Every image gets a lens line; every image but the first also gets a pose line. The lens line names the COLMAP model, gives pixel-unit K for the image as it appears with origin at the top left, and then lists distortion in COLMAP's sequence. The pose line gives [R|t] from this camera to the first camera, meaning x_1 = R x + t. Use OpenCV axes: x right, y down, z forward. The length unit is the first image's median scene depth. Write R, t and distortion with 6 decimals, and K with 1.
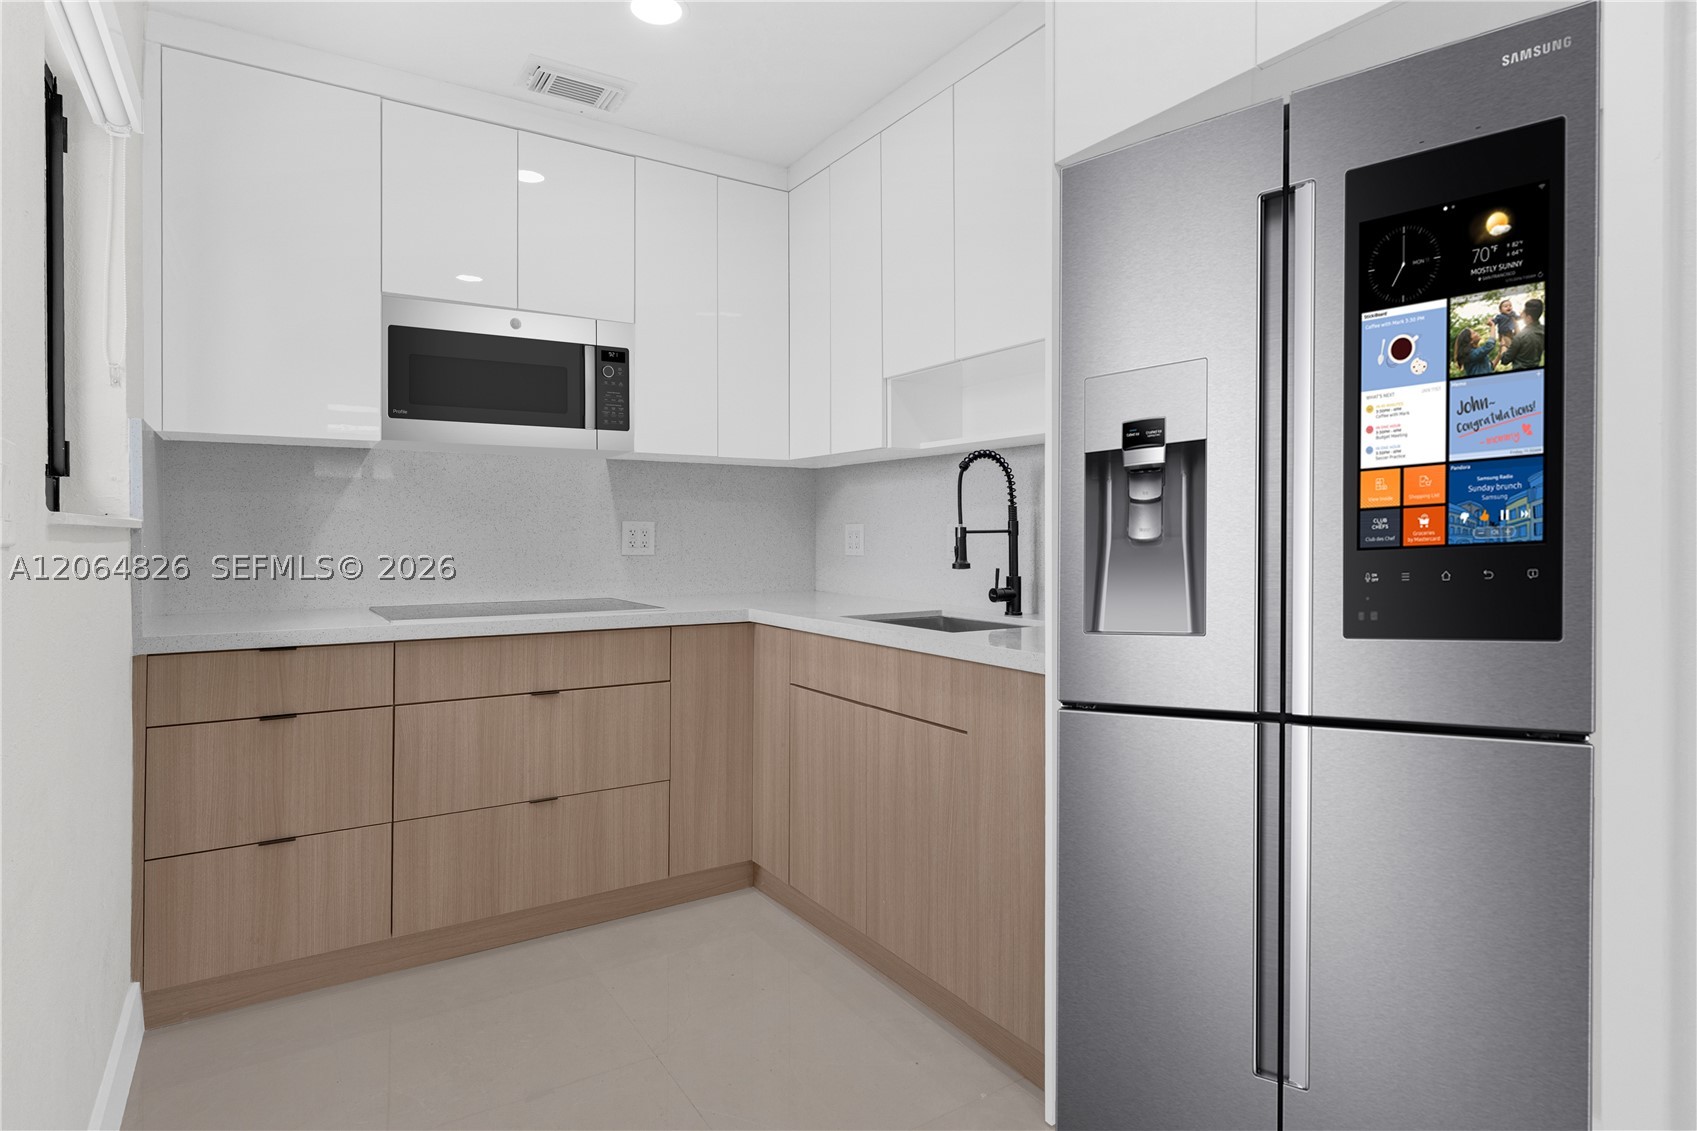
lens RADIAL K [[914.6, 0, 848.0], [0, 914.6, 555.8], [0, 0, 1]] dist [0.008238, 0.000497]
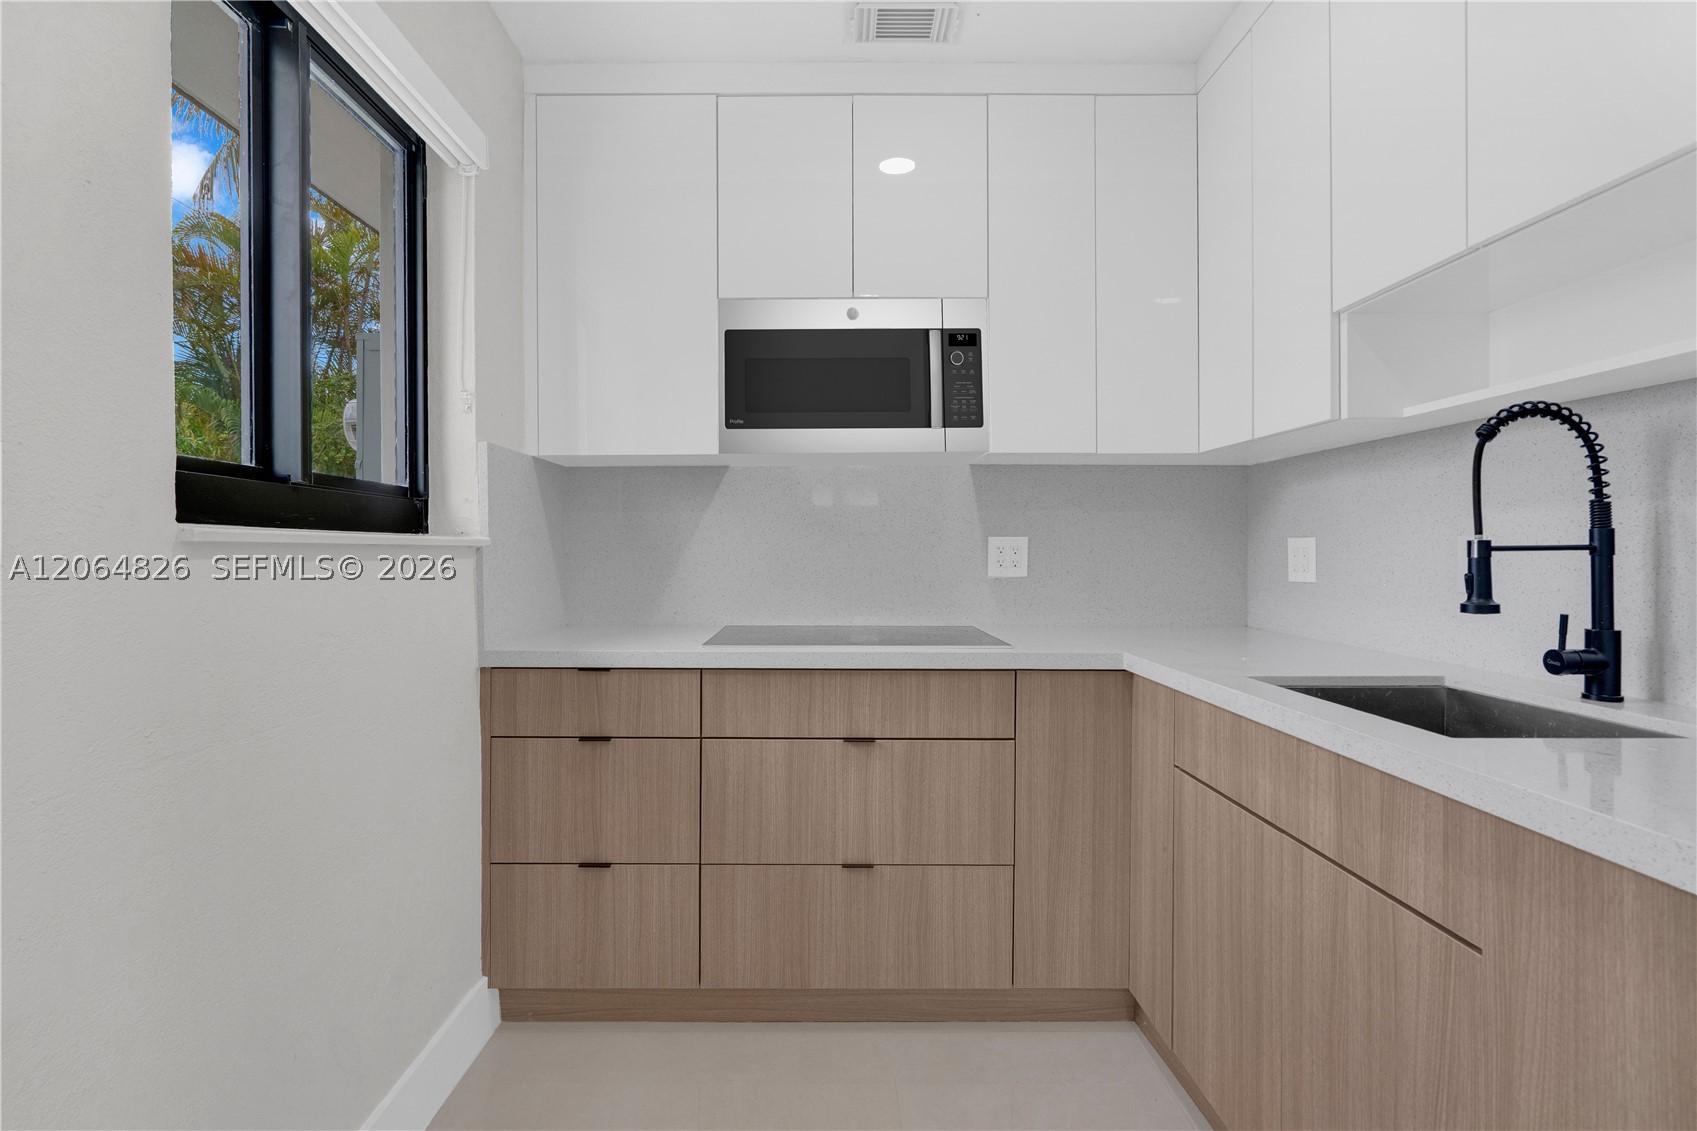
lens RADIAL K [[822.8, 0, 842.0], [0, 822.8, 559.7], [0, 0, 1]] dist [-0.006947, 0.005396]
pose [[0.847645, 0.006143, -0.530528, 0.056142], [-0.013577, 0.999857, -0.010115, -0.008210], [0.530390, 0.015777, 0.847607, 0.343762]]
